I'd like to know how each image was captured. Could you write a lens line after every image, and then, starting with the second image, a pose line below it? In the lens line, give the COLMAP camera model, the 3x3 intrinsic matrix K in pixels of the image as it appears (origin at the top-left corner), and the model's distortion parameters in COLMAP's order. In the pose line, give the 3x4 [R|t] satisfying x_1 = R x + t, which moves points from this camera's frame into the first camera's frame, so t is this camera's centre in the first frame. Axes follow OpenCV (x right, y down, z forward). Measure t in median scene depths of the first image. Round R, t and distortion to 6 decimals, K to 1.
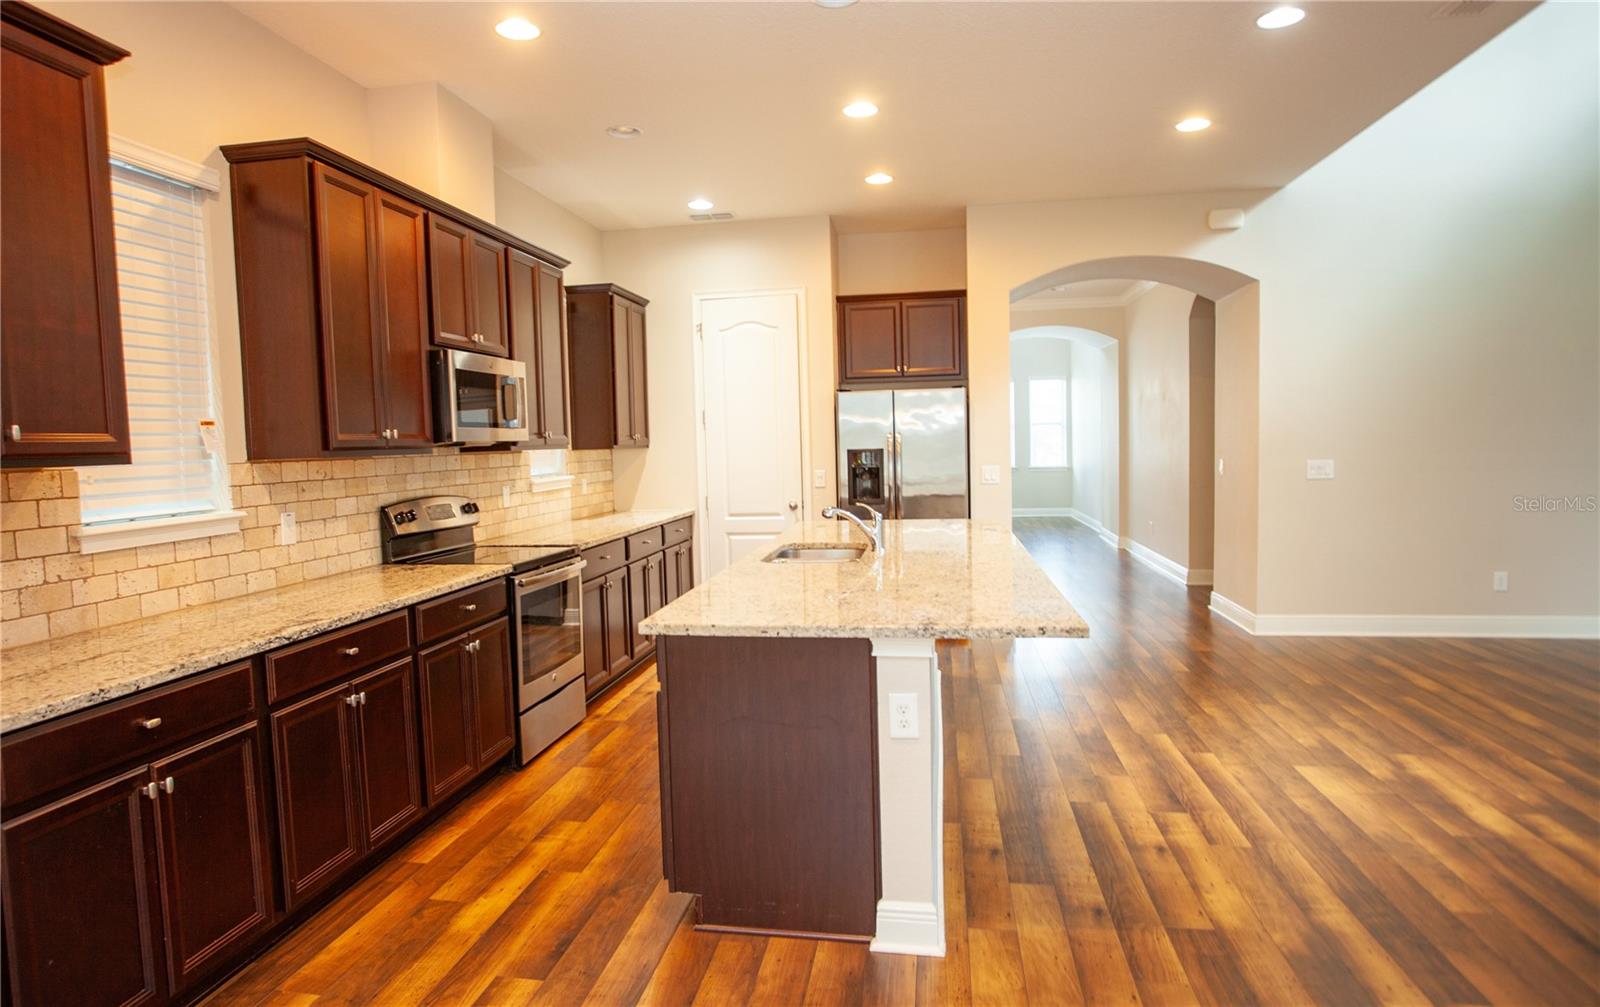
lens RADIAL K [[928.3, 0, 760.6], [0, 928.3, 504.8], [0, 0, 1]] dist [-0.062853, 0.035720]
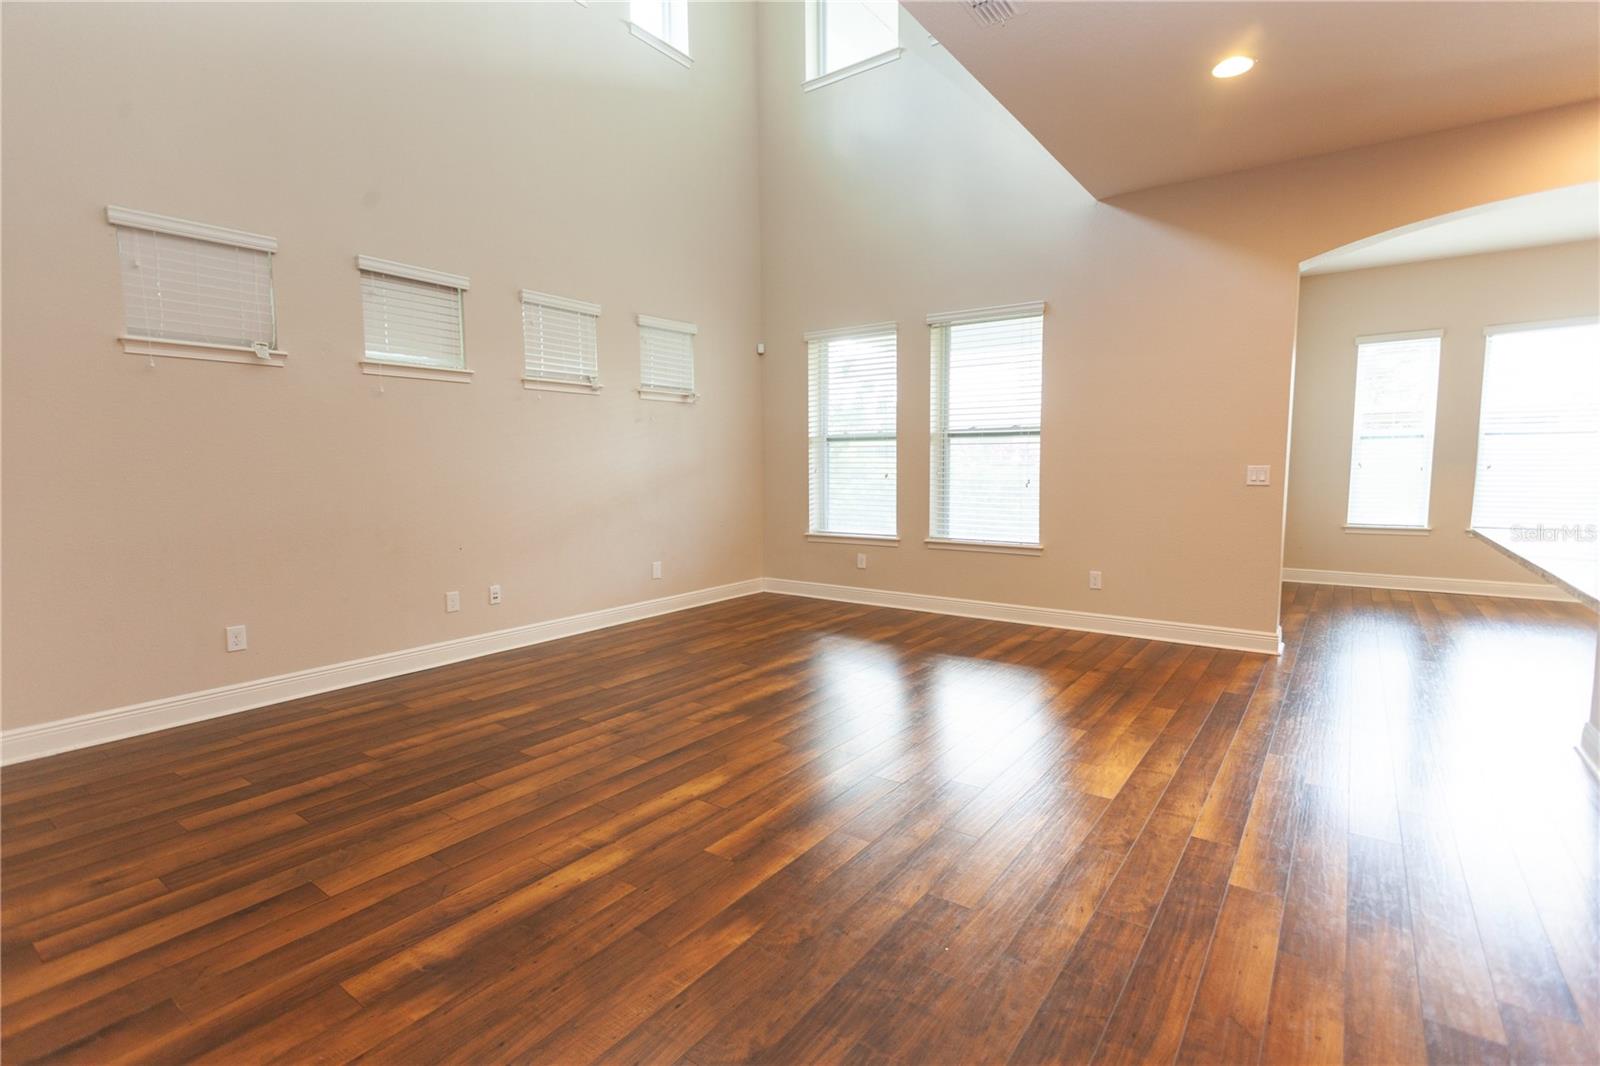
lens RADIAL K [[754.0, 0, 800.0], [0, 754.0, 533.0], [0, 0, 1]] dist [0.002187, 0.001288]
pose [[-0.901084, -0.006618, 0.433594, 0.509205], [0.060839, 0.988065, 0.141513, -0.080866], [-0.429356, 0.153895, -0.889927, 1.625438]]
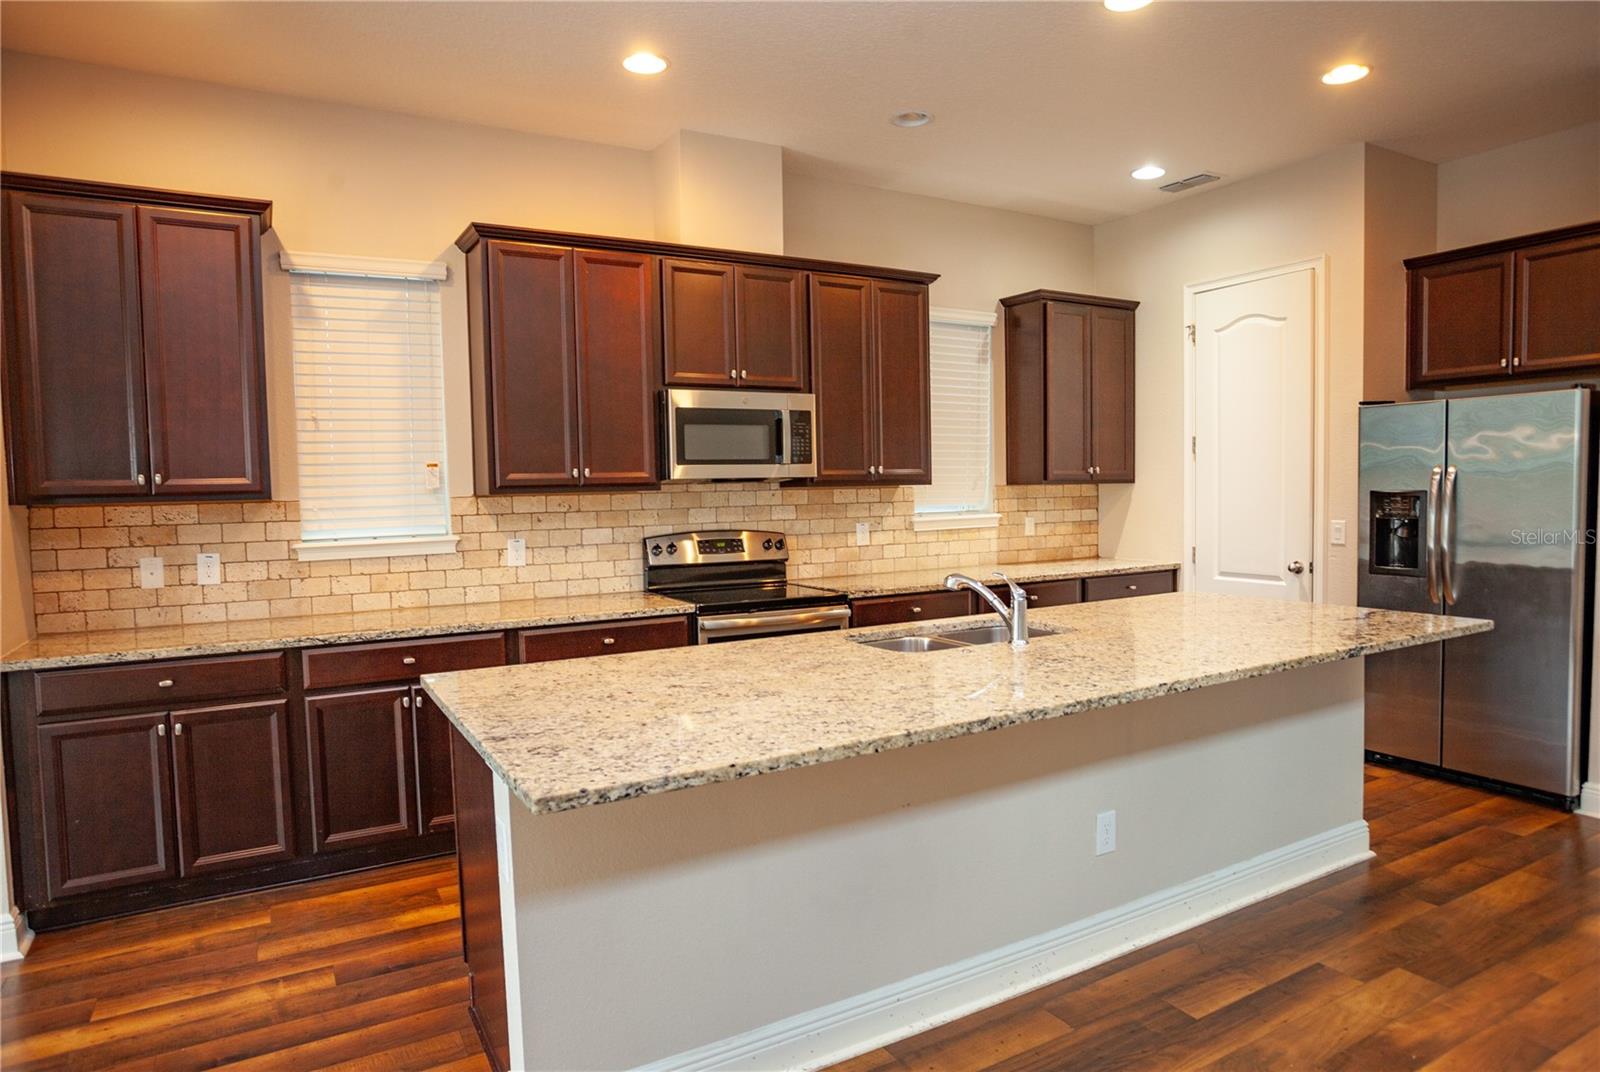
lens RADIAL K [[956.2, 0, 800.0], [0, 956.2, 536.0], [0, 0, 1]] dist [-0.071034, 0.048763]
pose [[0.651761, 0.056719, -0.756300, 0.554008], [-0.050647, 0.998229, 0.031216, -0.044796], [0.756731, 0.017959, 0.653480, 0.404526]]
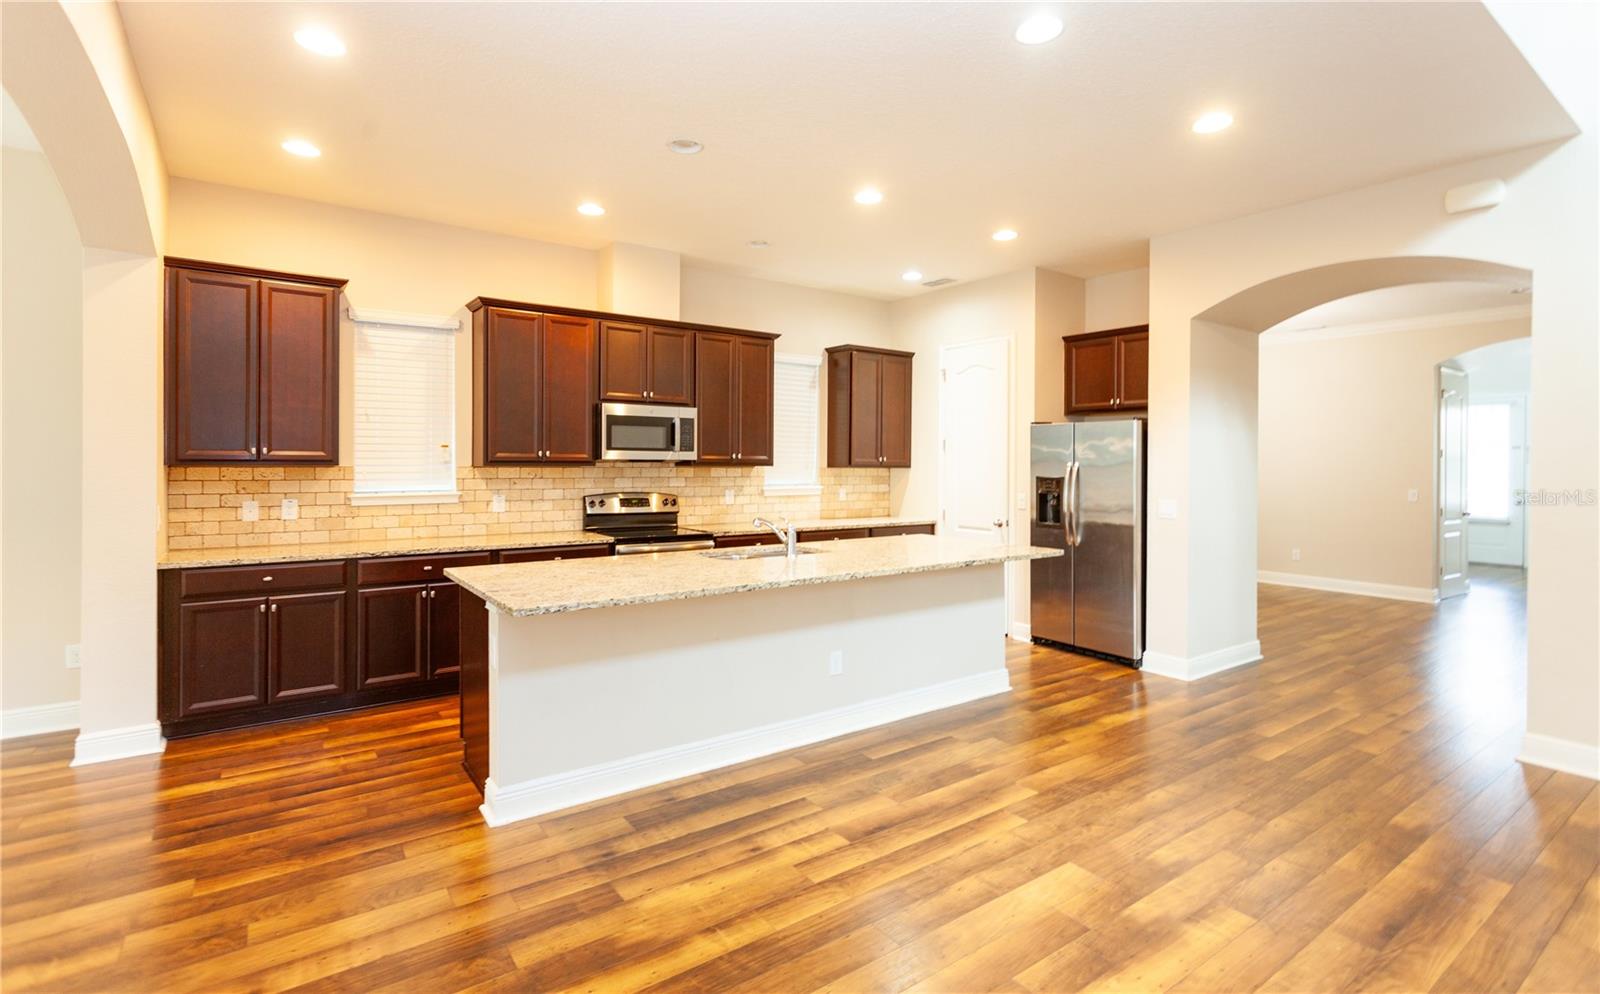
lens RADIAL K [[753.1, 0, 805.5], [0, 753.1, 461.8], [0, 0, 1]] dist [0.003334, 0.000559]
pose [[0.729017, 0.032501, -0.683724, 0.824773], [-0.073121, 0.996854, -0.030579, -0.048234], [0.680579, 0.072288, 0.729100, 0.263109]]
